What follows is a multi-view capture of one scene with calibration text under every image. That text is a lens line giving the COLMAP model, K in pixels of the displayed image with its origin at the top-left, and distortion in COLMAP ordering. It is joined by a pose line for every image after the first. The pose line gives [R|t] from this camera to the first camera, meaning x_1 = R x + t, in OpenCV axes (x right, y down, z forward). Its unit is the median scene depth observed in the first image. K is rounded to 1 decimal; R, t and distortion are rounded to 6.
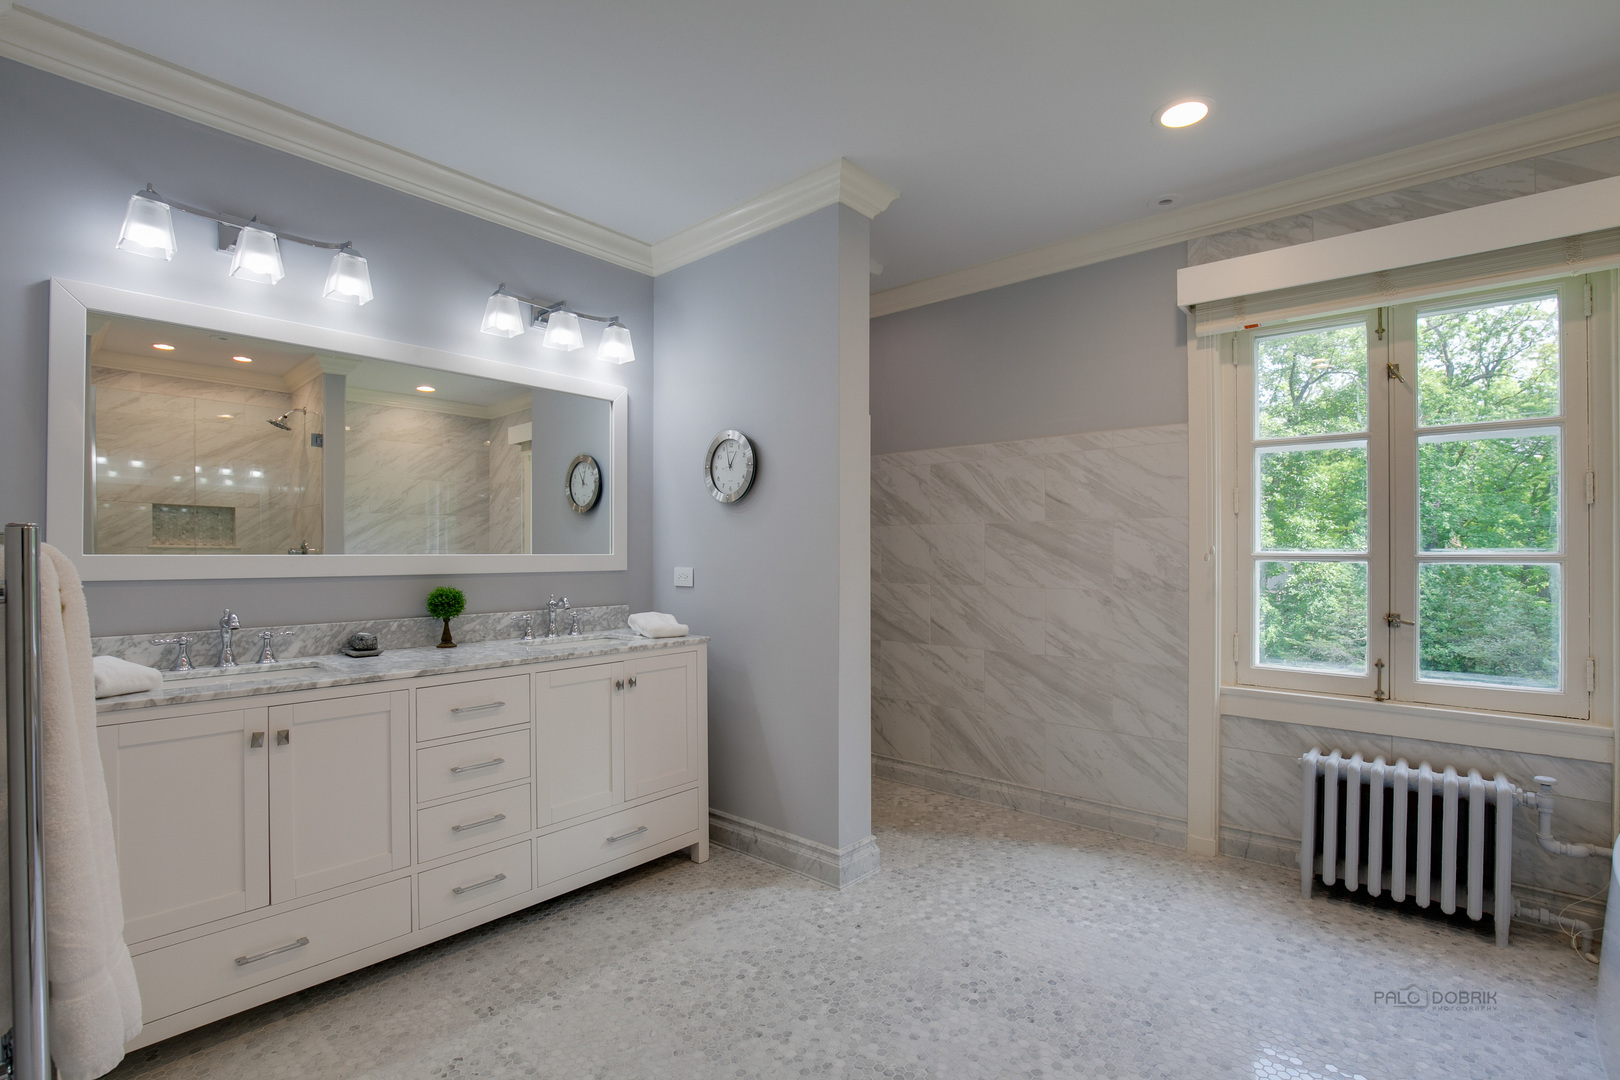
lens RADIAL K [[761.0, 0, 806.8], [0, 761.0, 551.4], [0, 0, 1]] dist [-0.003360, 0.000565]
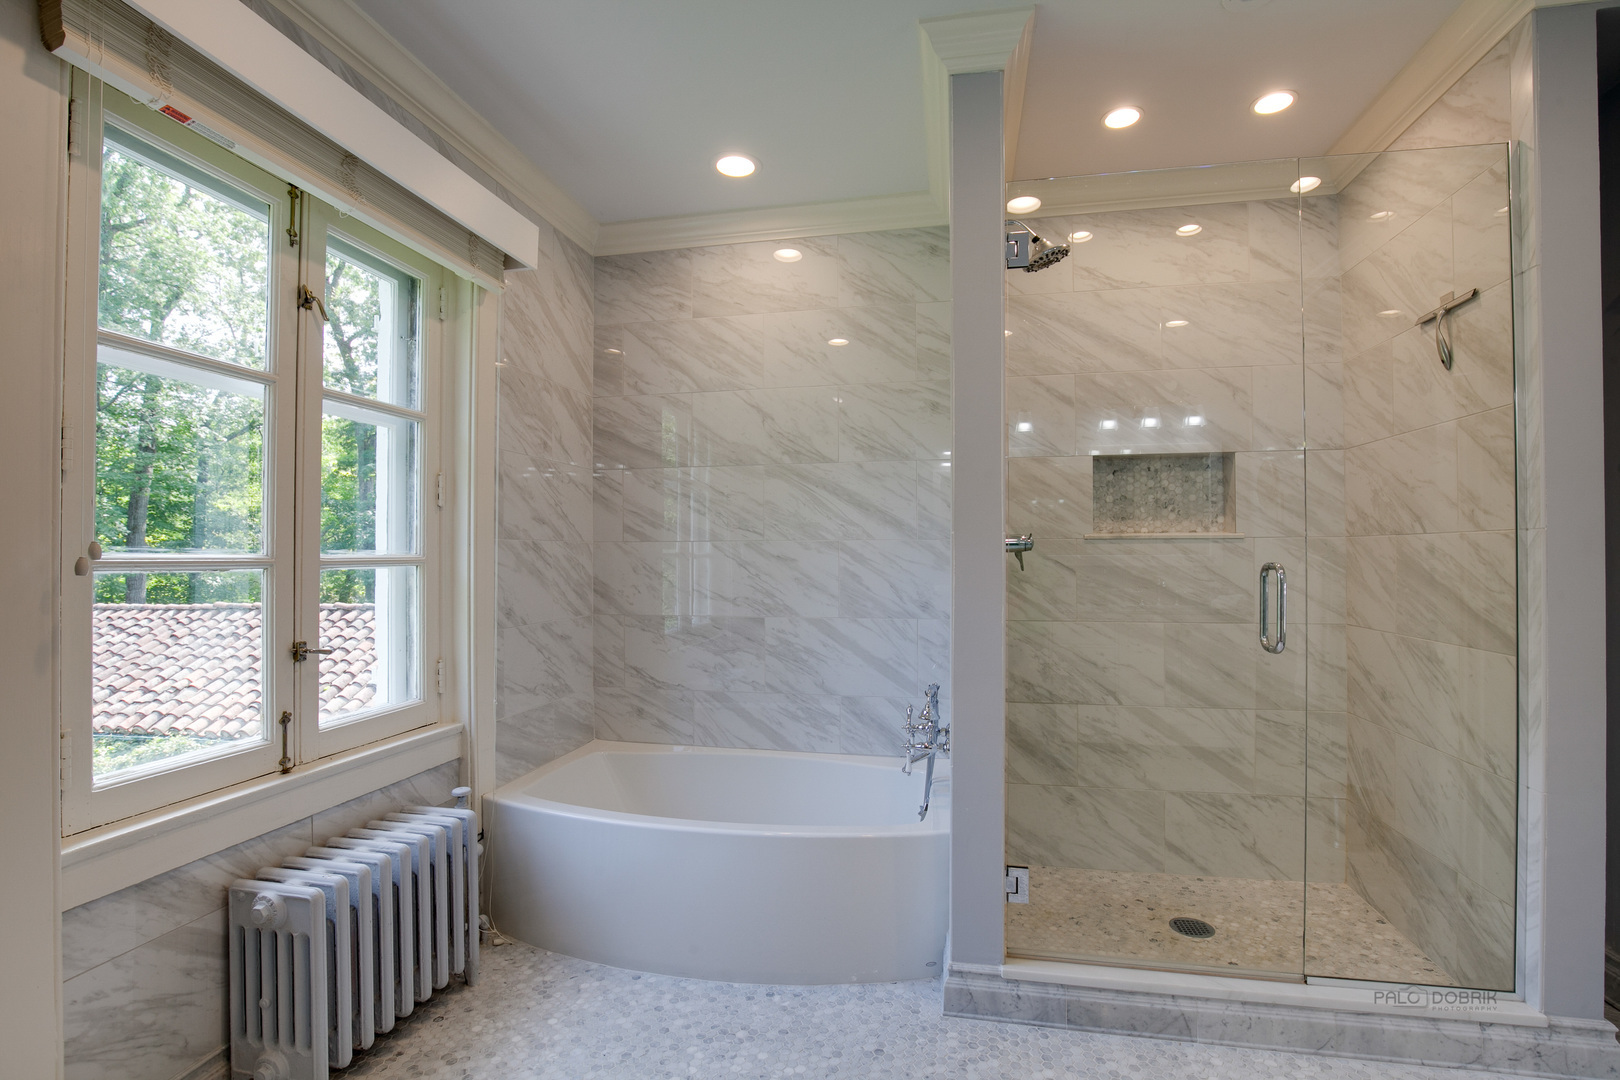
lens RADIAL K [[761.0, 0, 806.8], [0, 761.0, 551.4], [0, 0, 1]] dist [-0.003360, 0.000565]
pose [[-0.486382, -0.000499, 0.873746, -0.071879], [-0.001120, 0.999999, -0.000052, -0.002981], [-0.873746, -0.001004, -0.486382, 0.928389]]
